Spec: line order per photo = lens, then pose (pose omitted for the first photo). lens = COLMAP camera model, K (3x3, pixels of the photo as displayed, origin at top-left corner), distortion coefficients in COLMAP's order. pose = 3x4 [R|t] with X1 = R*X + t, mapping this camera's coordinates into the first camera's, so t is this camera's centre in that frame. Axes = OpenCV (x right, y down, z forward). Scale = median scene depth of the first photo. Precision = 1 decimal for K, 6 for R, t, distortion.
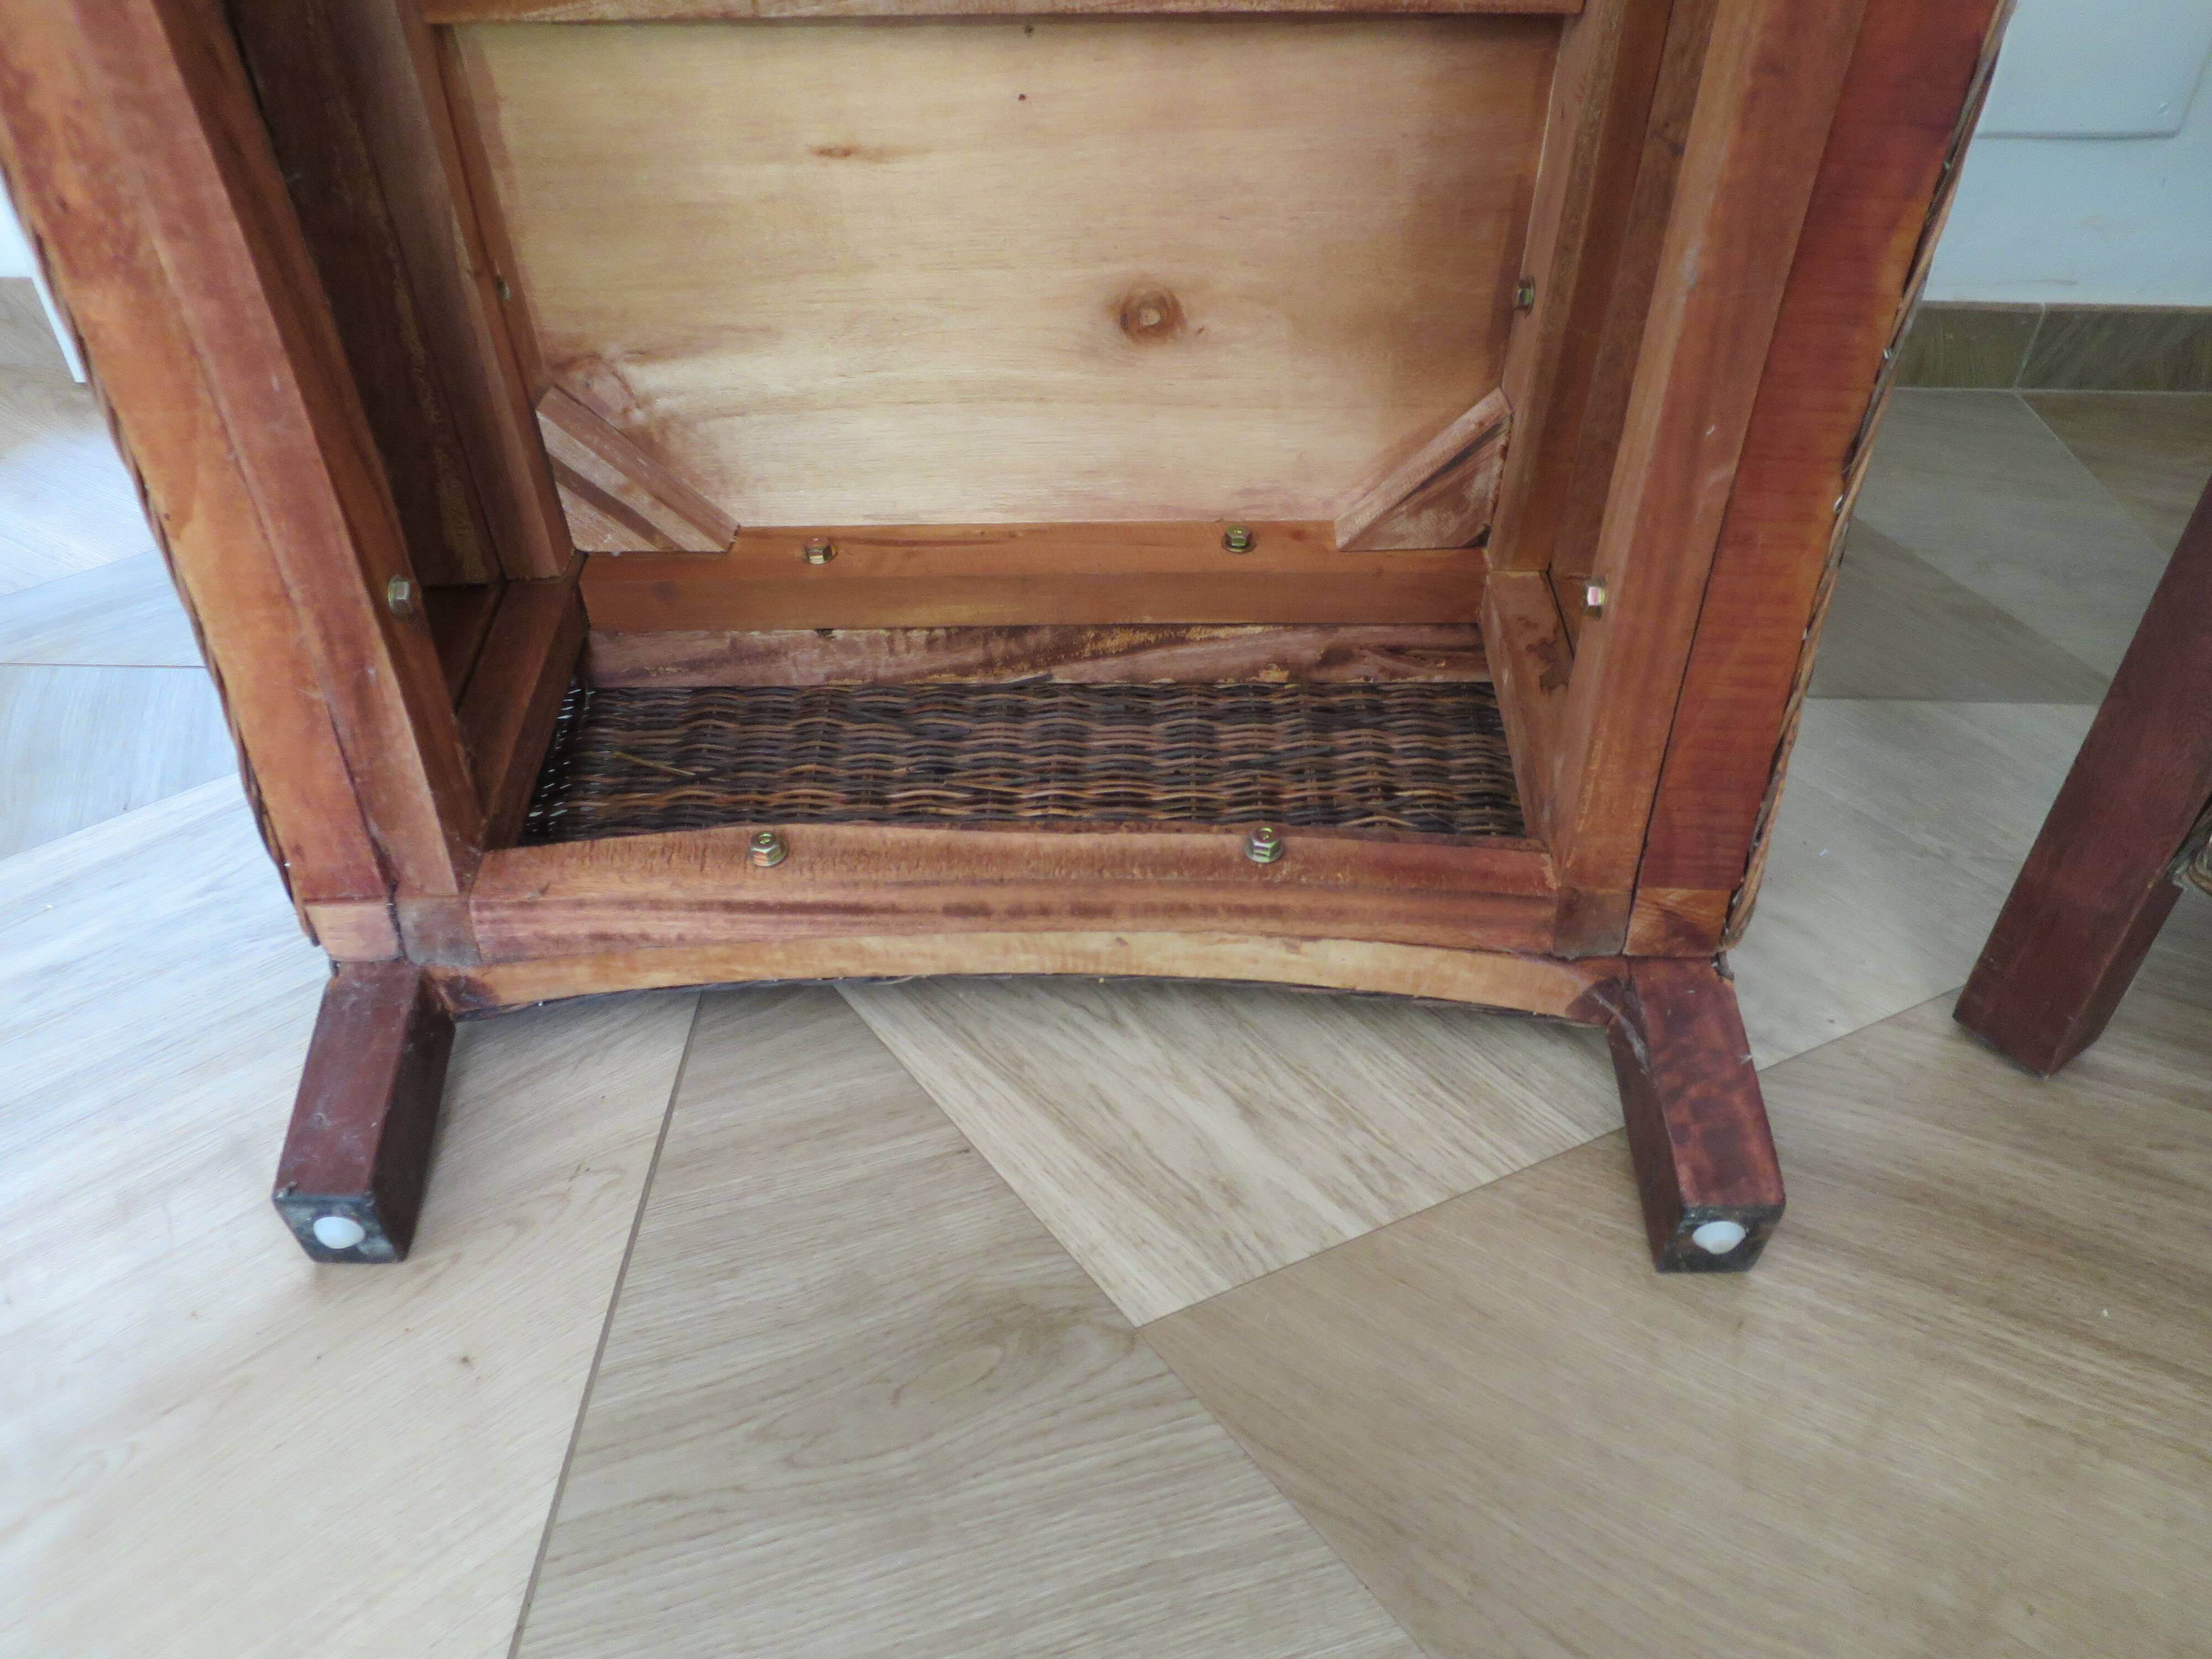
lens RADIAL K [[1597.8, 0, 1105.5], [0, 1597.8, 829.2], [0, 0, 1]] dist [-0.048064, 0.011054]
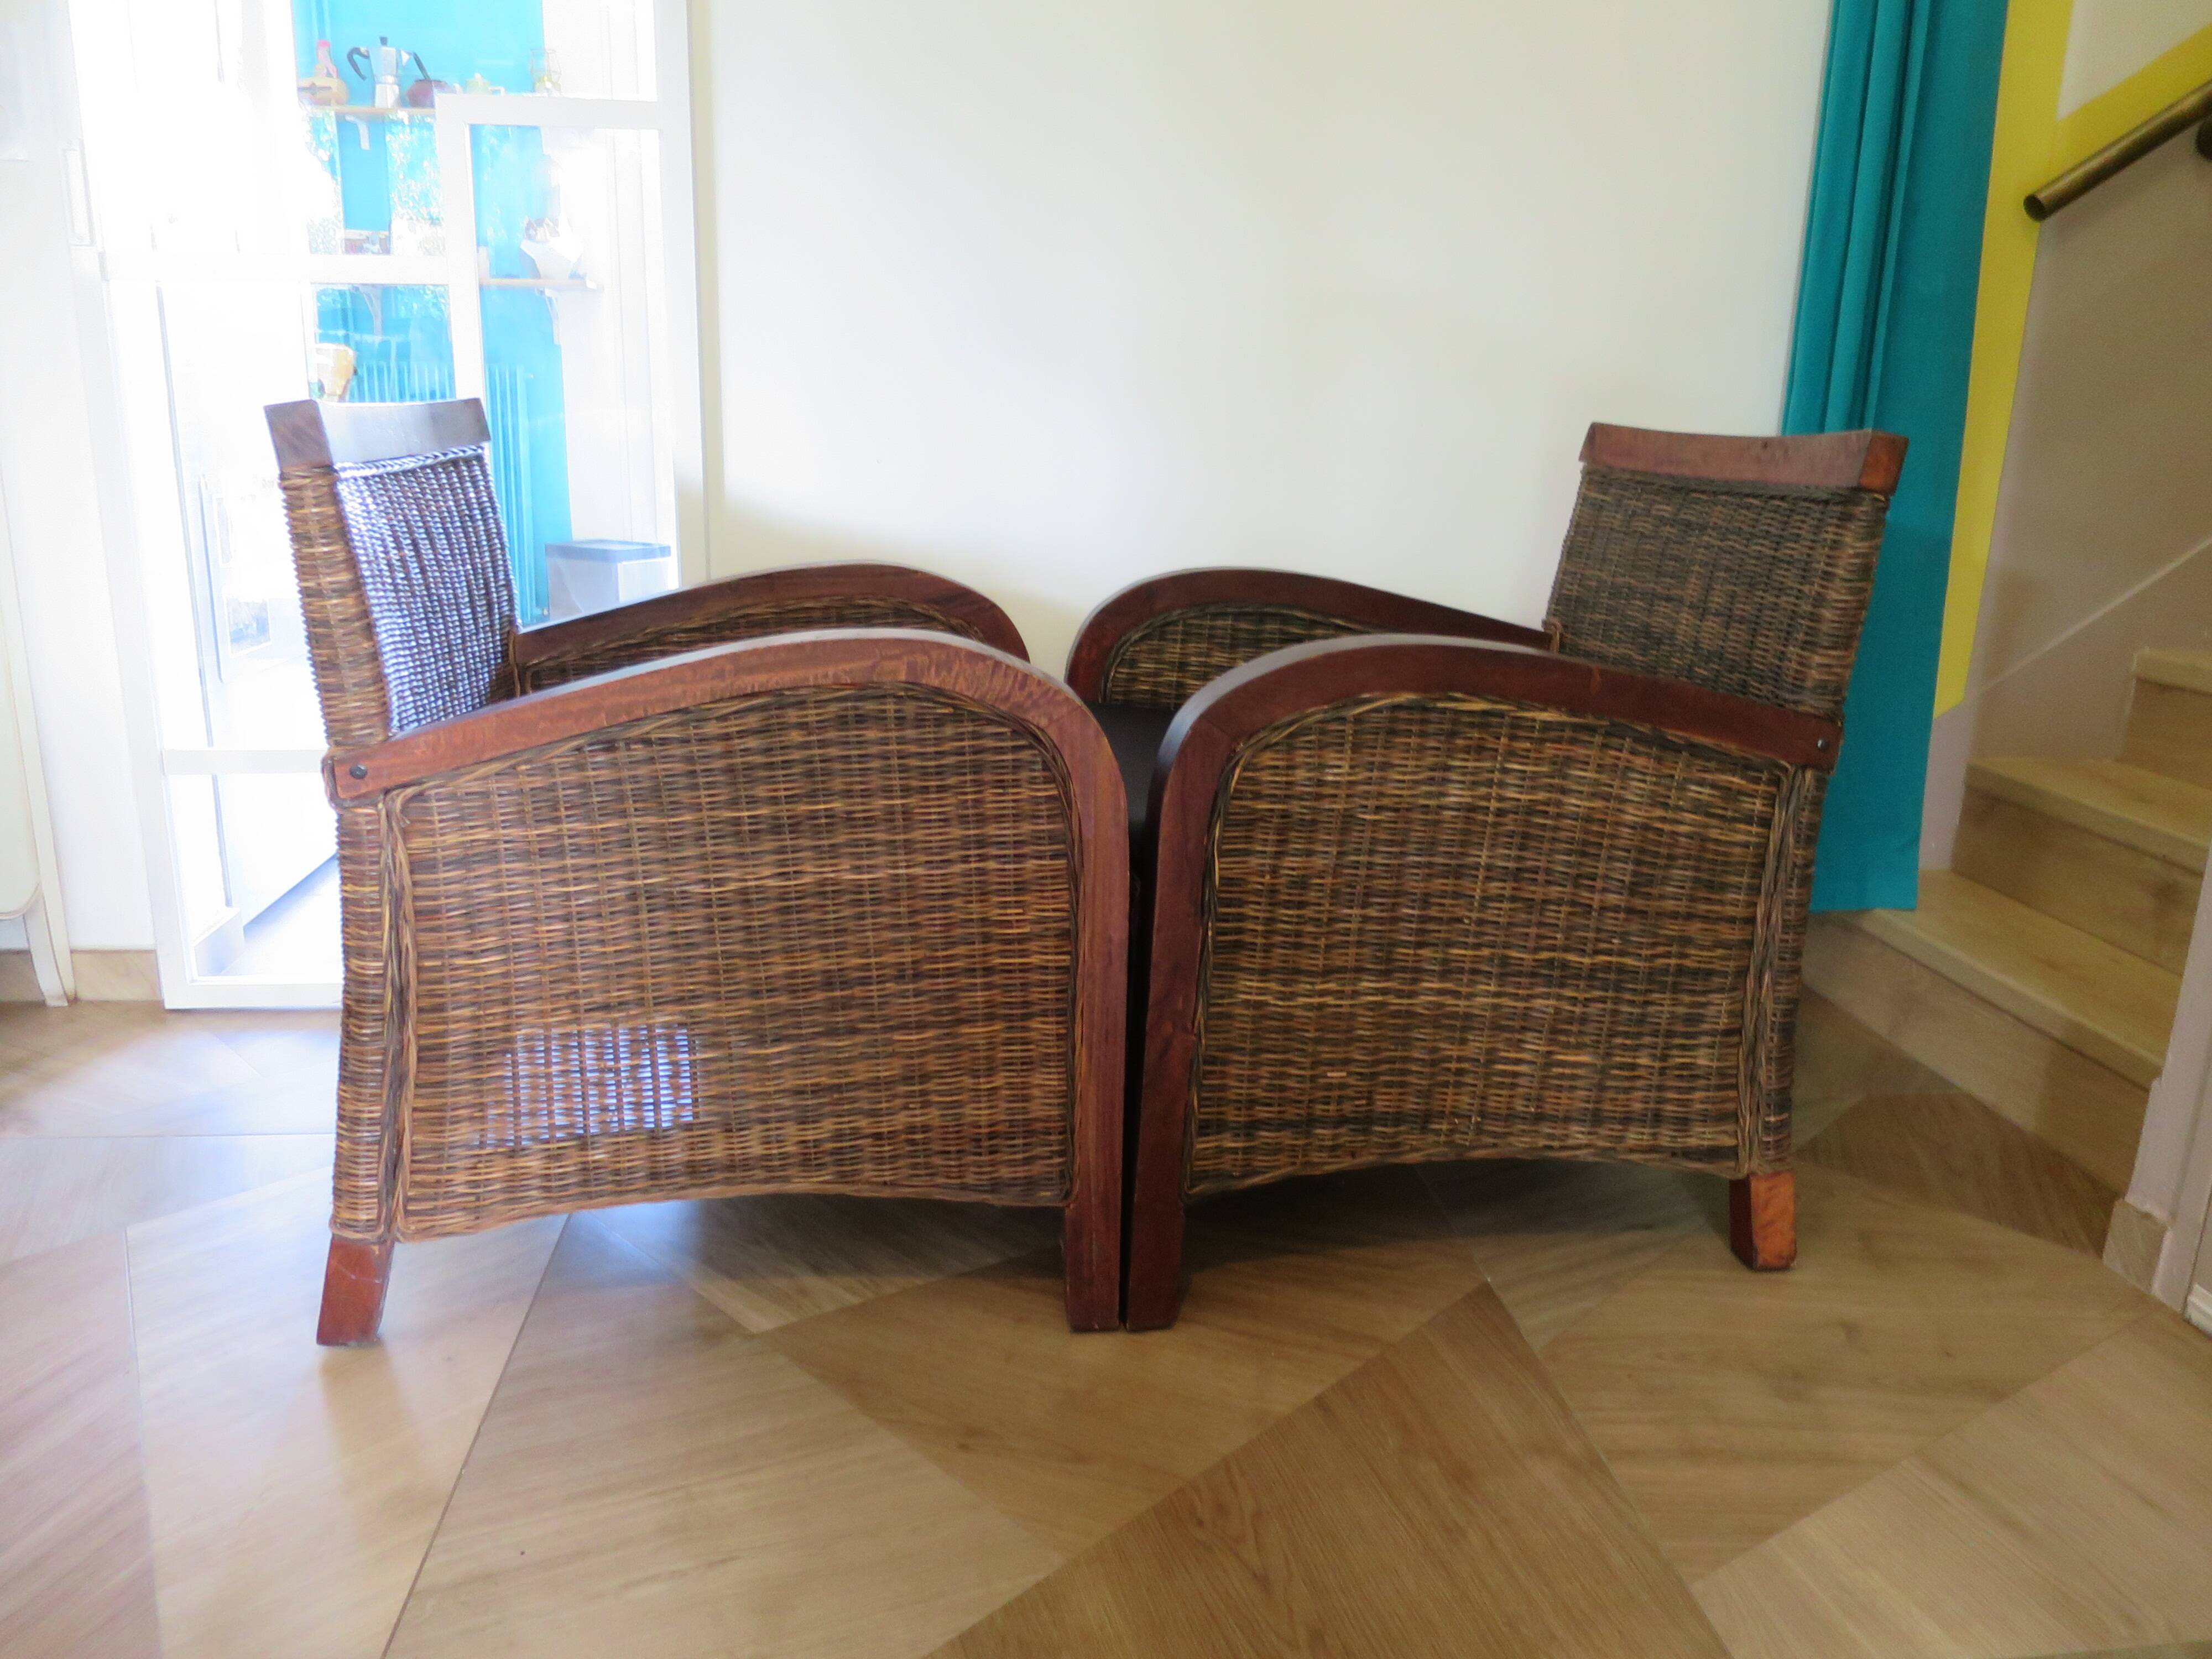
lens RADIAL K [[1597.8, 0, 1105.5], [0, 1597.8, 829.2], [0, 0, 1]] dist [-0.048064, 0.011054]
pose [[0.990250, -0.013183, 0.138674, 0.212317], [0.072292, 0.899589, -0.430713, 0.680824], [-0.119071, 0.436539, 0.891771, -1.410769]]
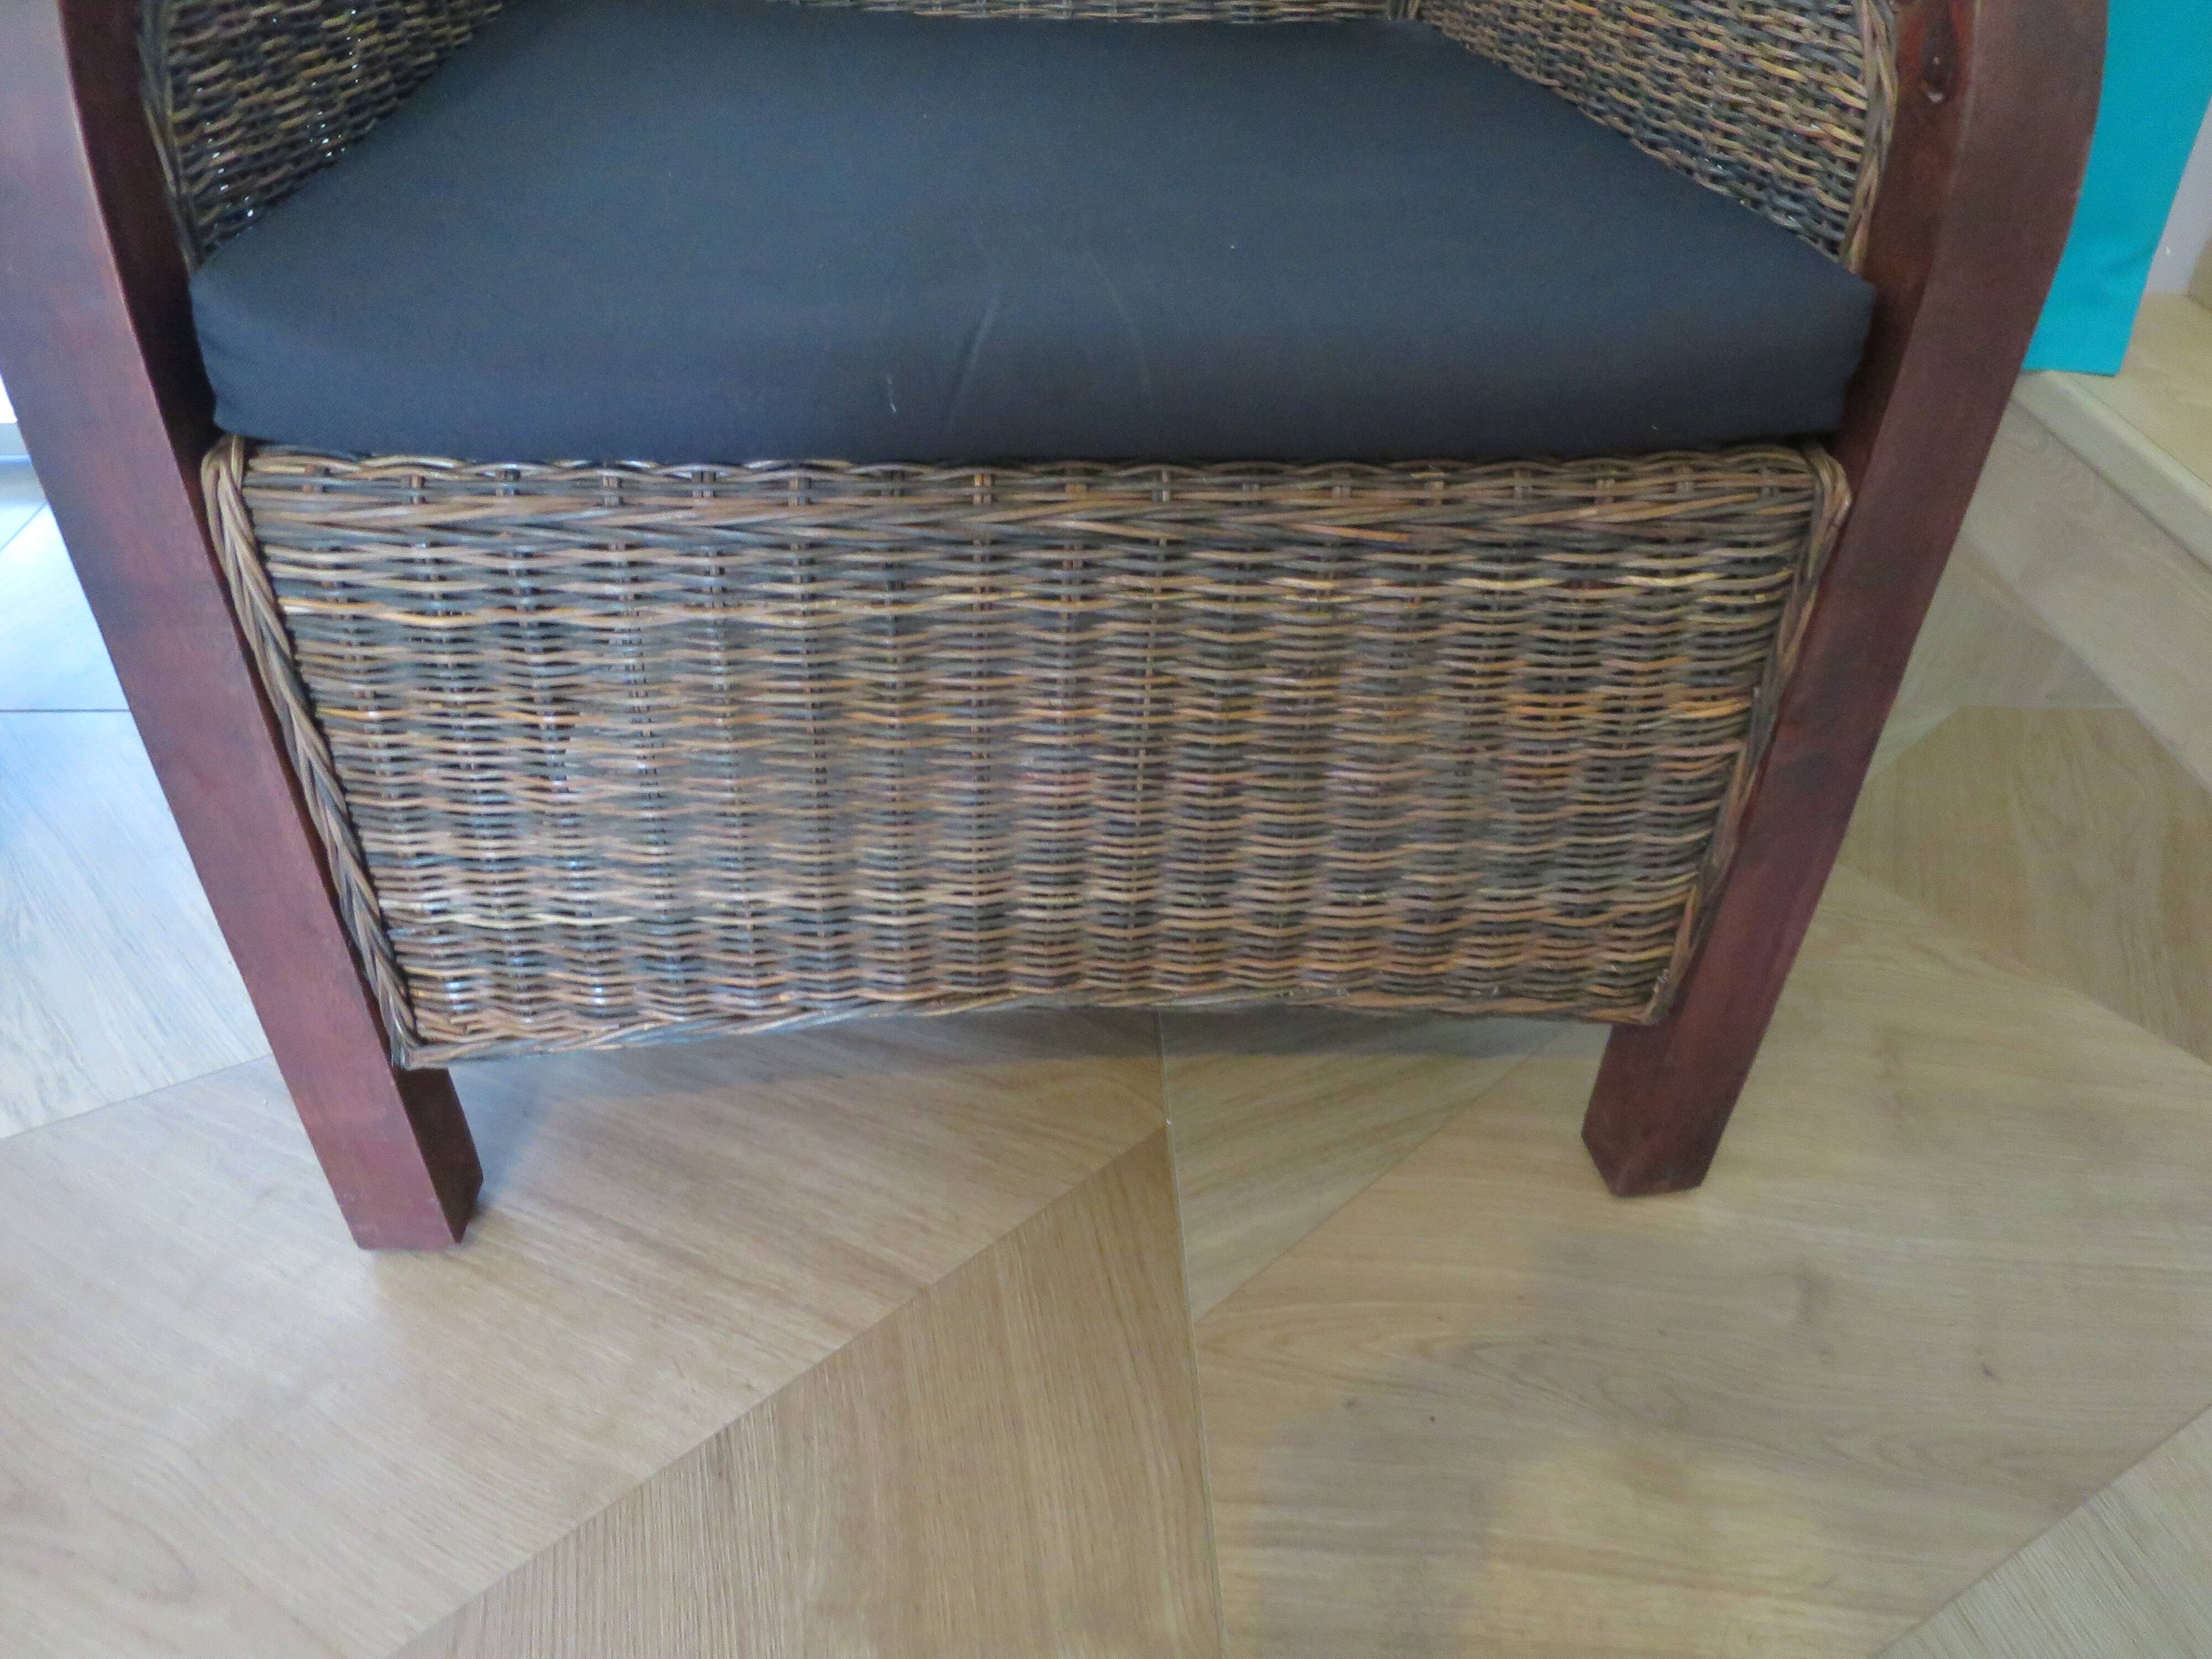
lens RADIAL K [[1592.8, 0, 1104.3], [0, 1592.8, 826.9], [0, 0, 1]] dist [-0.038503, 0.003427]
pose [[0.996508, -0.023613, 0.080086, 0.982244], [0.026148, 0.999185, -0.030760, 0.075674], [-0.079294, 0.032747, 0.996313, -0.328079]]
